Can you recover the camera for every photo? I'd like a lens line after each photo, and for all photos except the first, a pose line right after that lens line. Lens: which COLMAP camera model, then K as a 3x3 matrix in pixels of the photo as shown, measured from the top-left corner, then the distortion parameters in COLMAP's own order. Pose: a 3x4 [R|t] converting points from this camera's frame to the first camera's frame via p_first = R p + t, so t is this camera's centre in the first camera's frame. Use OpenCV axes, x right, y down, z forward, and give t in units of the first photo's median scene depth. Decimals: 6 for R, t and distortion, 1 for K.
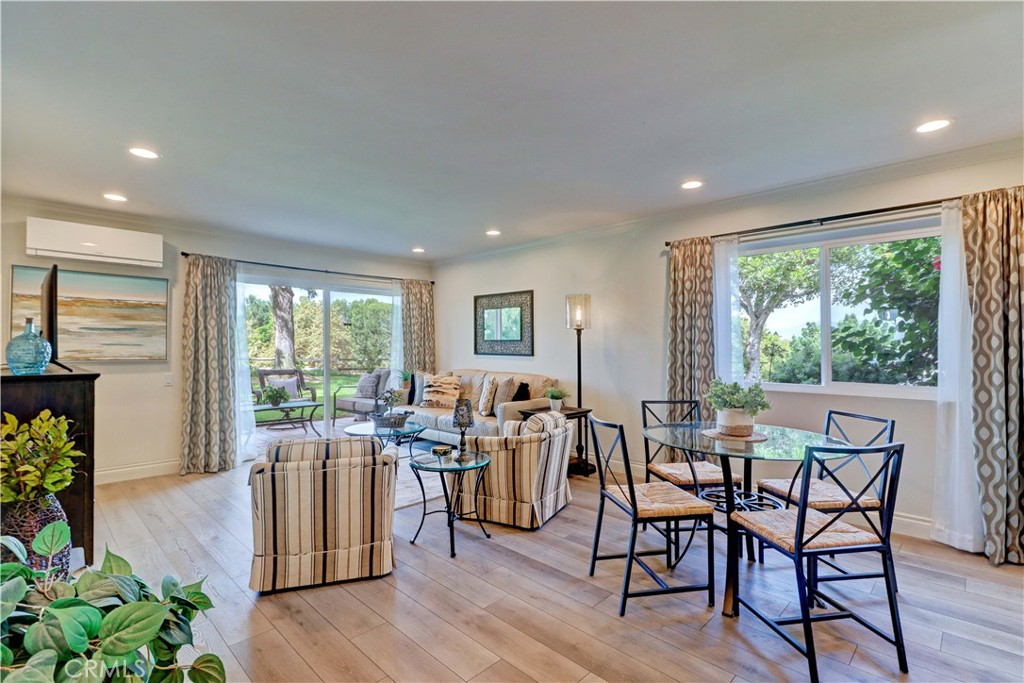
lens RADIAL K [[476.3, 0, 517.7], [0, 476.3, 334.5], [0, 0, 1]] dist [0.004999, -0.000640]
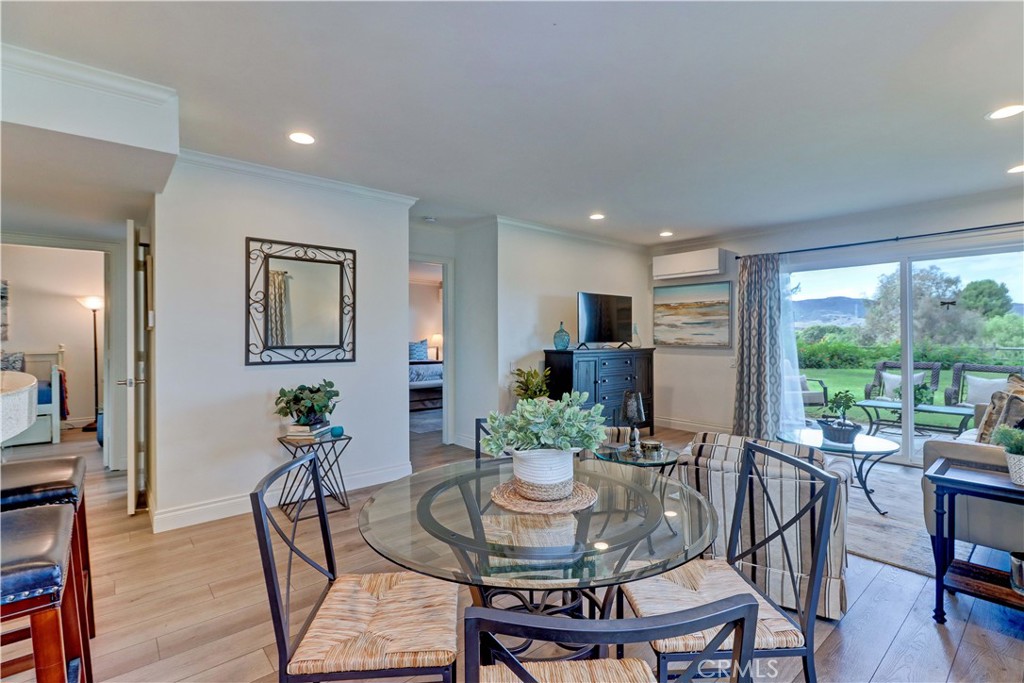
lens RADIAL K [[479.3, 0, 519.2], [0, 479.3, 334.0], [0, 0, 1]] dist [0.027708, -0.017272]
pose [[-0.083761, -0.005165, -0.996473, 0.547351], [0.028272, 0.999572, -0.007557, 0.014921], [0.996085, -0.028805, -0.083579, 0.553061]]
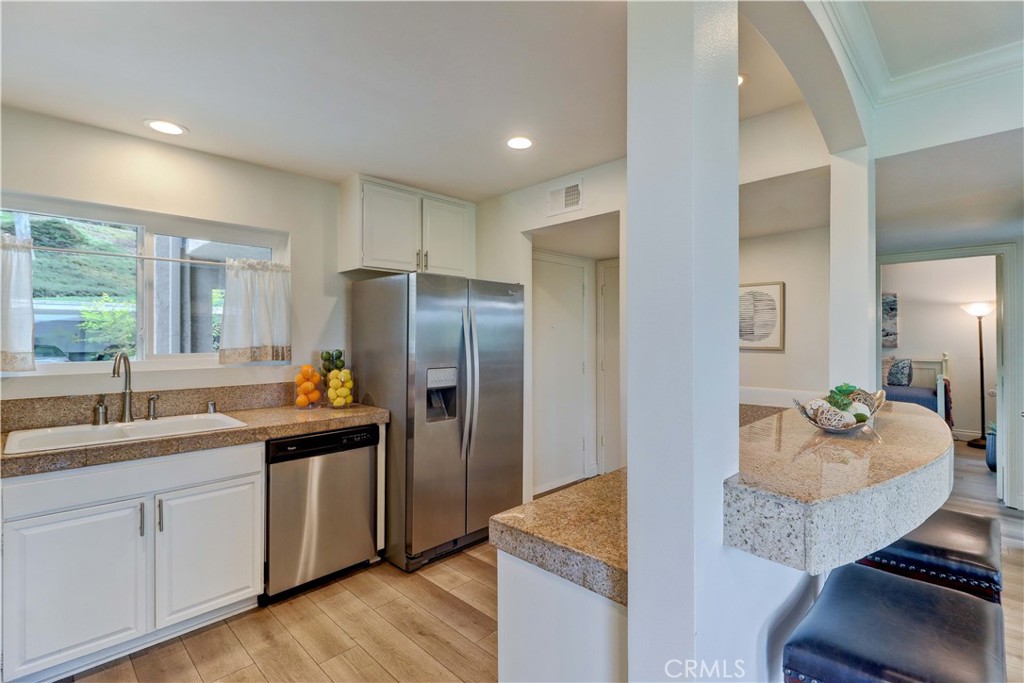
lens RADIAL K [[472.9, 0, 518.9], [0, 472.9, 329.3], [0, 0, 1]] dist [0.018525, -0.014346]
pose [[-0.999947, 0.000108, -0.010307, 0.512287], [0.000492, 0.999307, -0.037217, -0.017771], [0.010296, -0.037220, -0.999254, 0.486405]]
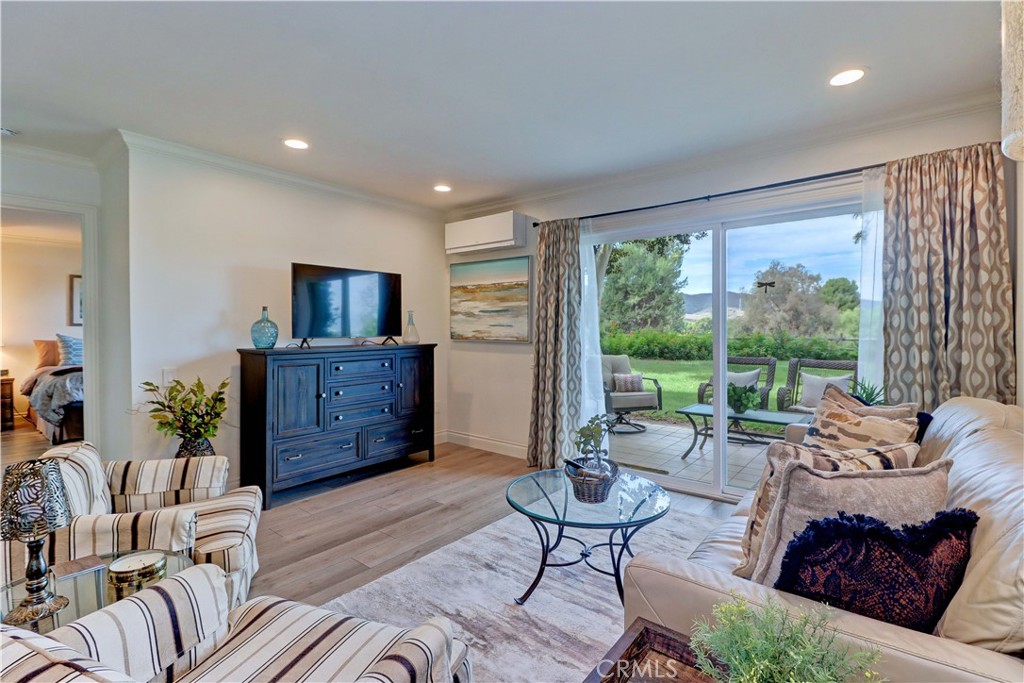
lens RADIAL K [[476.3, 0, 517.7], [0, 476.3, 334.5], [0, 0, 1]] dist [0.004999, -0.000640]
pose [[0.086840, 0.014452, -0.996117, 0.202905], [0.028523, 0.999449, 0.016987, 0.022641], [0.995814, -0.029887, 0.086380, 0.883193]]
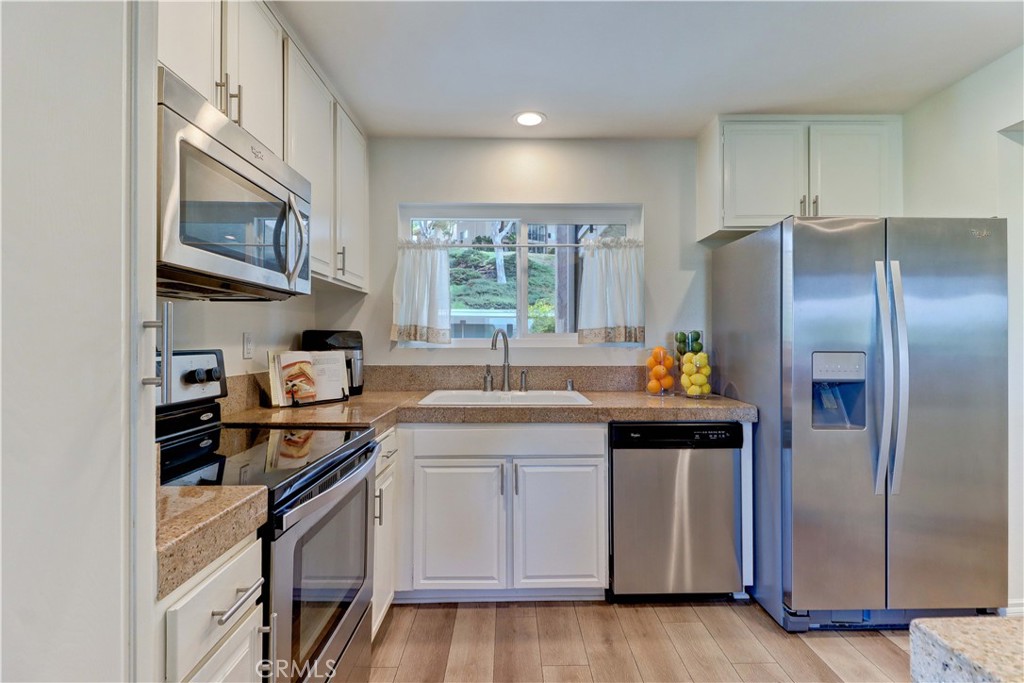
lens RADIAL K [[479.3, 0, 519.2], [0, 479.3, 334.0], [0, 0, 1]] dist [0.027708, -0.017272]
pose [[-0.719139, 0.008953, 0.694809, 0.511222], [-0.015065, 0.999481, -0.028472, 0.009905], [-0.694703, -0.030943, -0.718631, 0.374812]]
